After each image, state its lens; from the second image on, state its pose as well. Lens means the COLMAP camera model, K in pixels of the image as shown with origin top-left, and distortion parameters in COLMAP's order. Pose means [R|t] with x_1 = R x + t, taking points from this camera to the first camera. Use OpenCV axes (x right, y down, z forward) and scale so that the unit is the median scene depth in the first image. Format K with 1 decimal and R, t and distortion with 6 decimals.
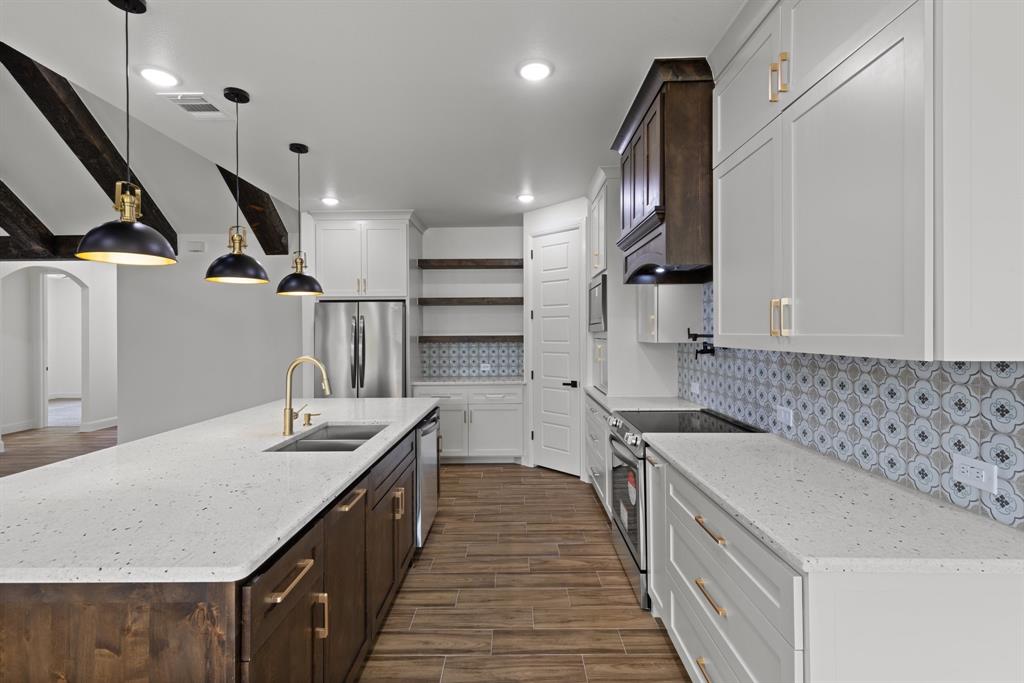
lens RADIAL K [[461.2, 0, 511.9], [0, 461.2, 332.6], [0, 0, 1]] dist [0.003996, 0.000197]
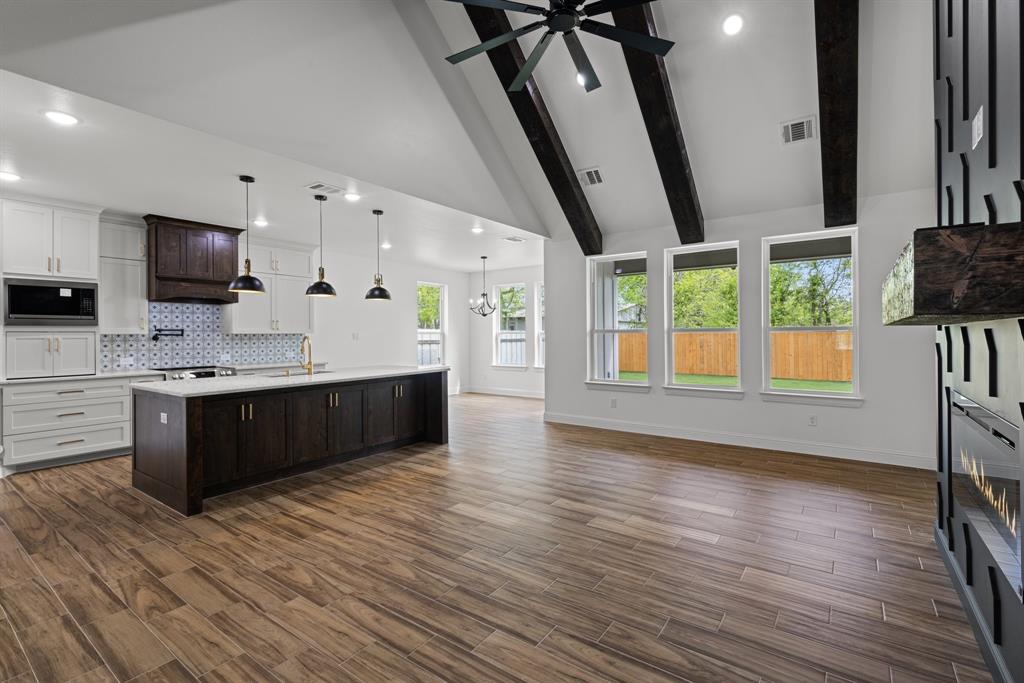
lens RADIAL K [[461.2, 0, 516.7], [0, 461.2, 334.2], [0, 0, 1]] dist [0.003996, 0.000197]
pose [[-0.817518, 0.013662, 0.575741, -2.095082], [0.012418, 0.999904, -0.006094, 0.059084], [-0.575769, 0.002168, -0.817609, 1.870960]]
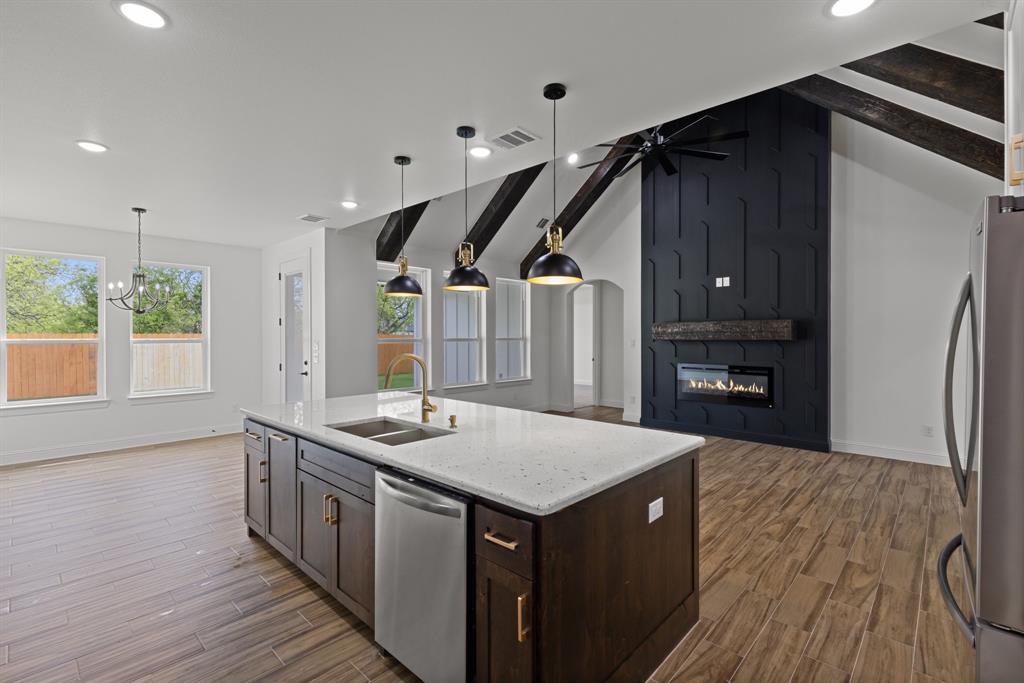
lens RADIAL K [[461.2, 0, 509.0], [0, 461.2, 333.3], [0, 0, 1]] dist [0.003996, 0.000197]
pose [[-0.682980, 0.004767, -0.730422, 0.179018], [0.007178, 0.999974, -0.000185, 0.004593], [0.730402, -0.005370, -0.682996, 1.694893]]
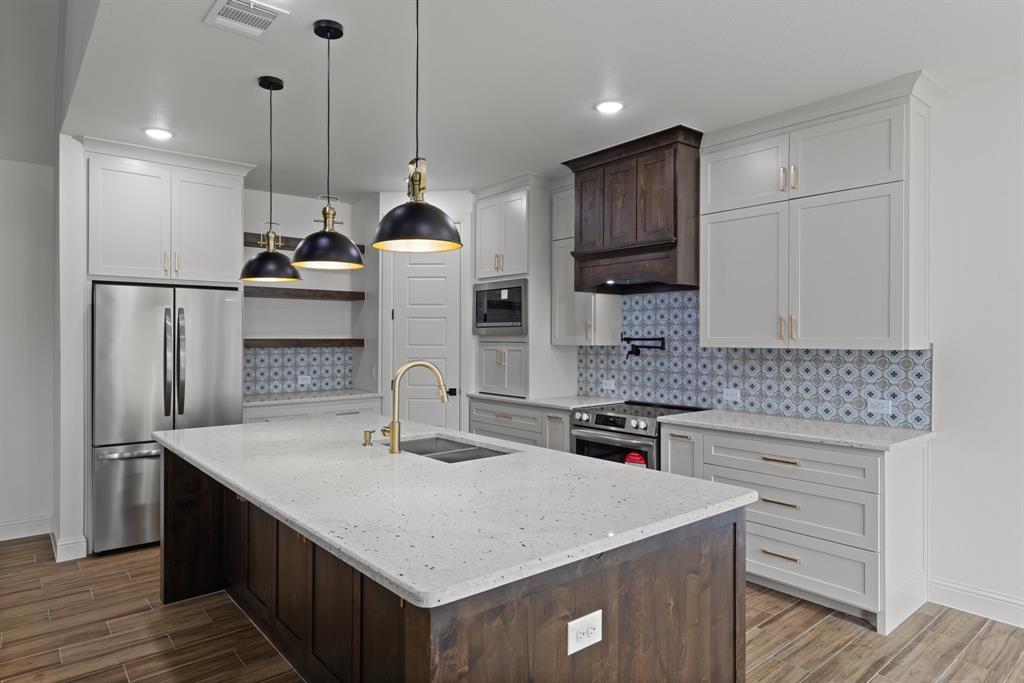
lens RADIAL K [[608.5, 0, 510.2], [0, 608.5, 336.7], [0, 0, 1]] dist [0.005844, 0.000716]
pose [[0.759713, 0.007592, 0.650214, -0.927422], [-0.006986, 0.999969, -0.003512, 0.008801], [-0.650221, -0.001874, 0.759743, 0.010780]]
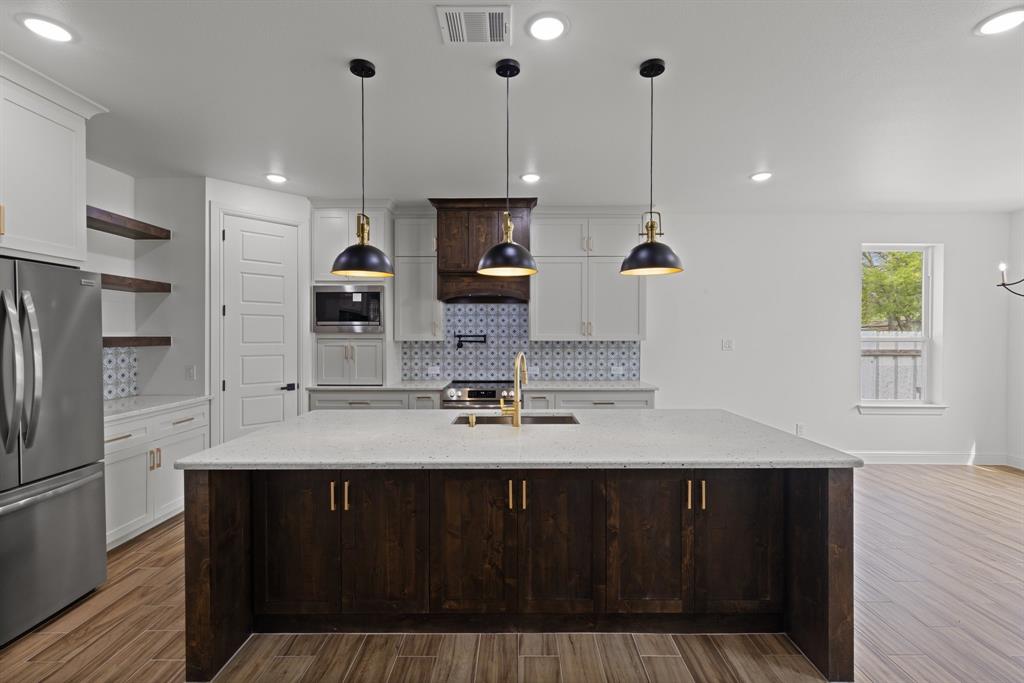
lens RADIAL K [[461.2, 0, 514.0], [0, 461.2, 337.0], [0, 0, 1]] dist [0.003996, 0.000197]
pose [[-0.008204, 0.004588, 0.999956, -1.357450], [-0.000823, 0.999989, -0.004594, 0.019414], [-0.999966, -0.000861, -0.008200, 0.894077]]
